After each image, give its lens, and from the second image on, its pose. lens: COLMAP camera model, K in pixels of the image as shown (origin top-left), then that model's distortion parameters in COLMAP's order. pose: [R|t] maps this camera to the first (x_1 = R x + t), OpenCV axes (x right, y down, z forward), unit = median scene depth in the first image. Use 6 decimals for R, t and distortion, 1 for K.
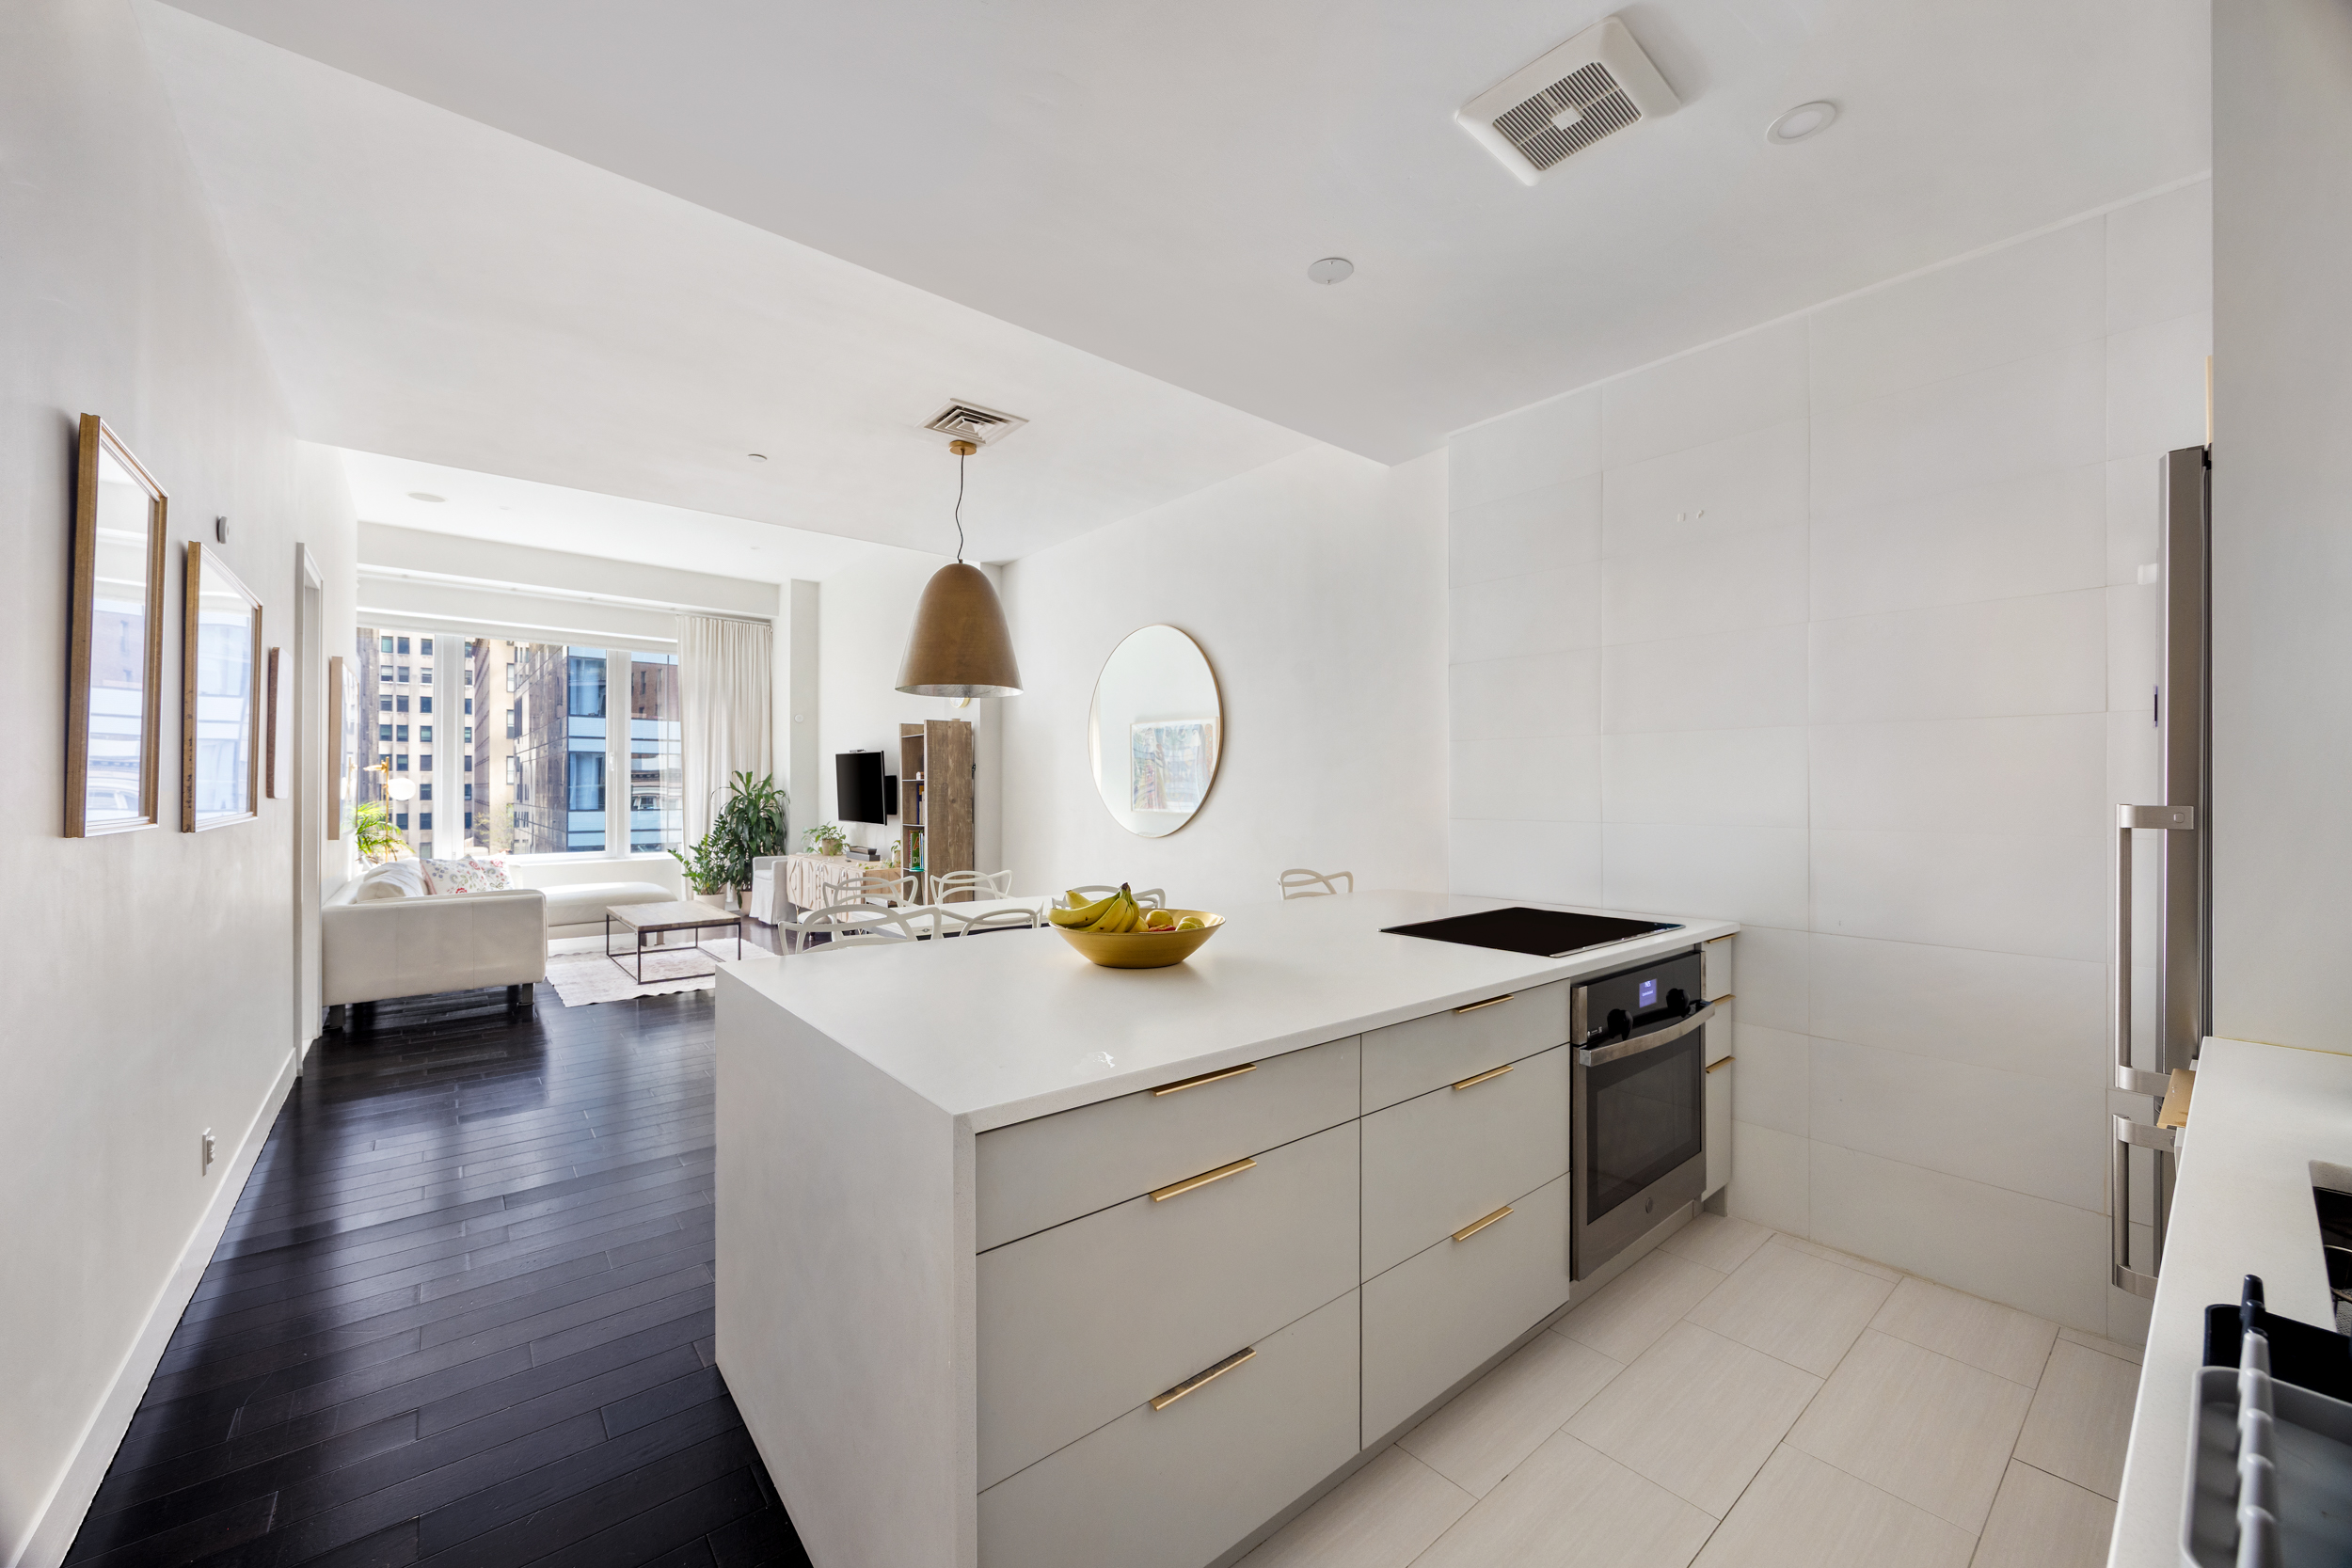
lens RADIAL K [[900.4, 0, 1169.0], [0, 900.4, 805.9], [0, 0, 1]] dist [-0.002287, -0.000120]
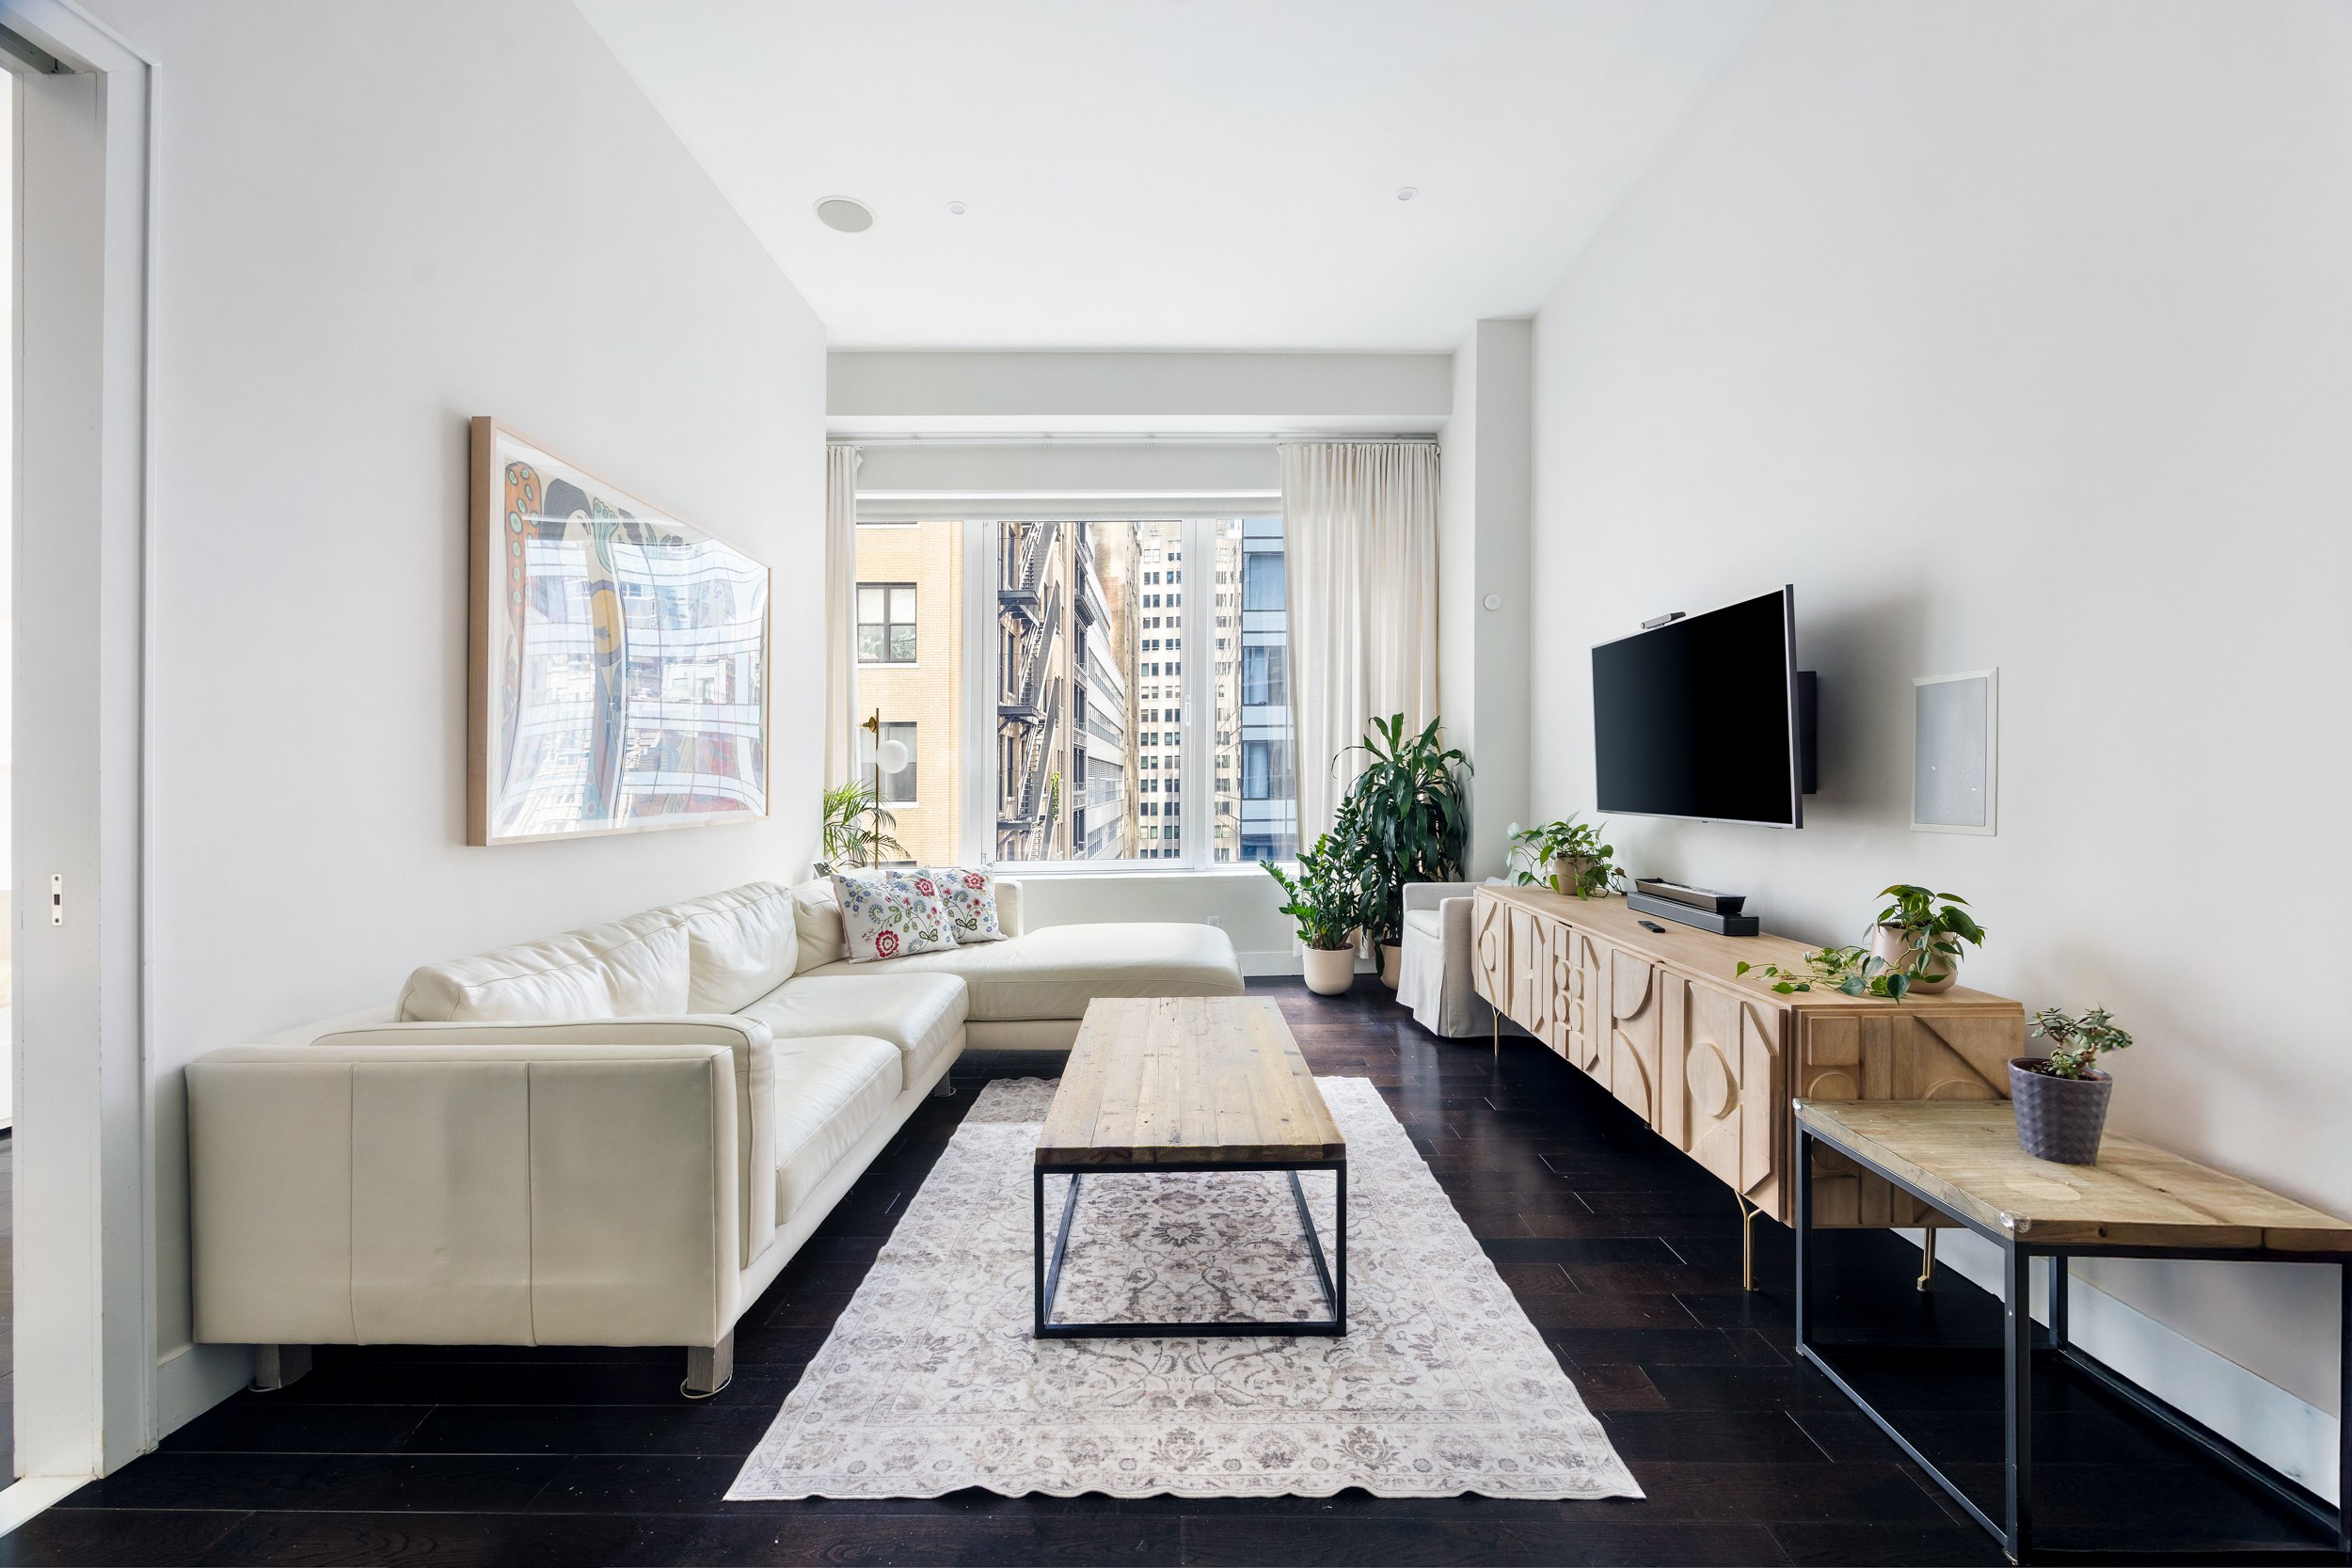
lens RADIAL K [[900.4, 0, 1169.0], [0, 900.4, 805.9], [0, 0, 1]] dist [-0.002287, -0.000120]
pose [[0.764460, 0.004807, -0.644653, -0.234768], [0.001916, 0.999951, 0.009729, 0.008796], [0.644668, -0.008672, 0.764413, 0.523662]]
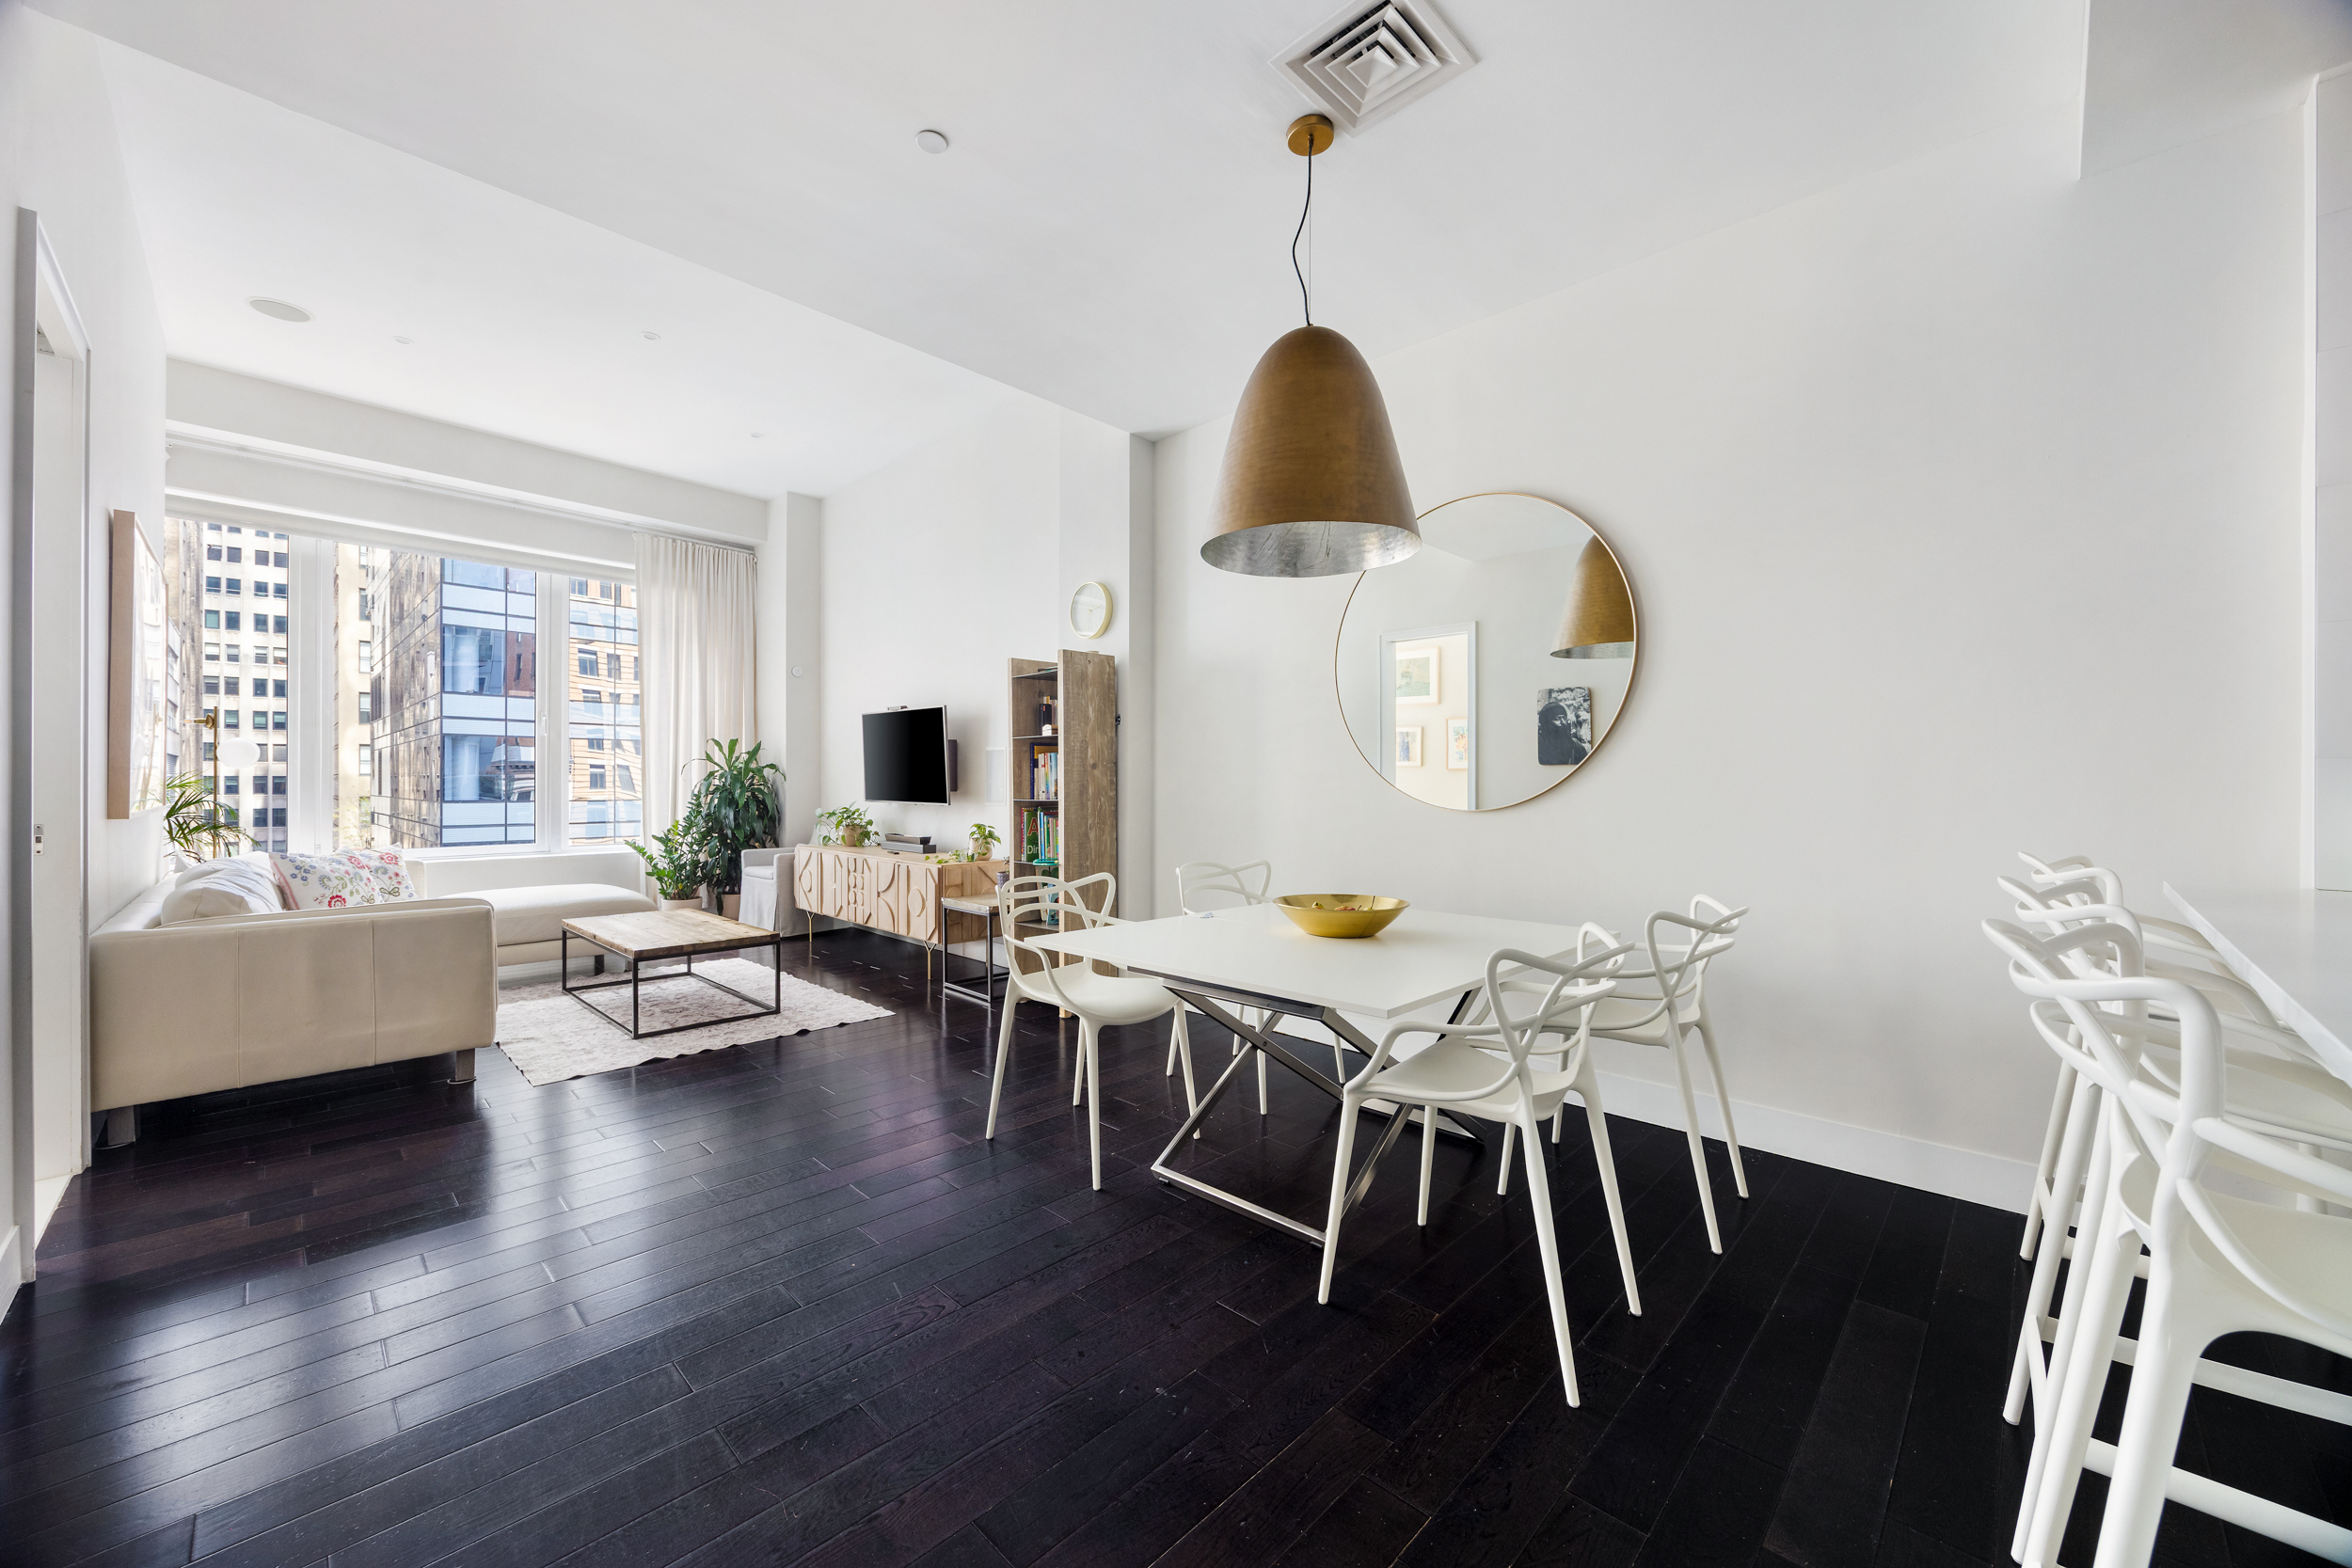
lens RADIAL K [[900.4, 0, 1169.0], [0, 900.4, 805.9], [0, 0, 1]] dist [-0.002287, -0.000120]
pose [[0.994946, -0.000890, 0.100412, -0.173732], [0.000390, 0.999987, 0.005002, 0.015481], [-0.100415, -0.004937, 0.994933, 0.198210]]
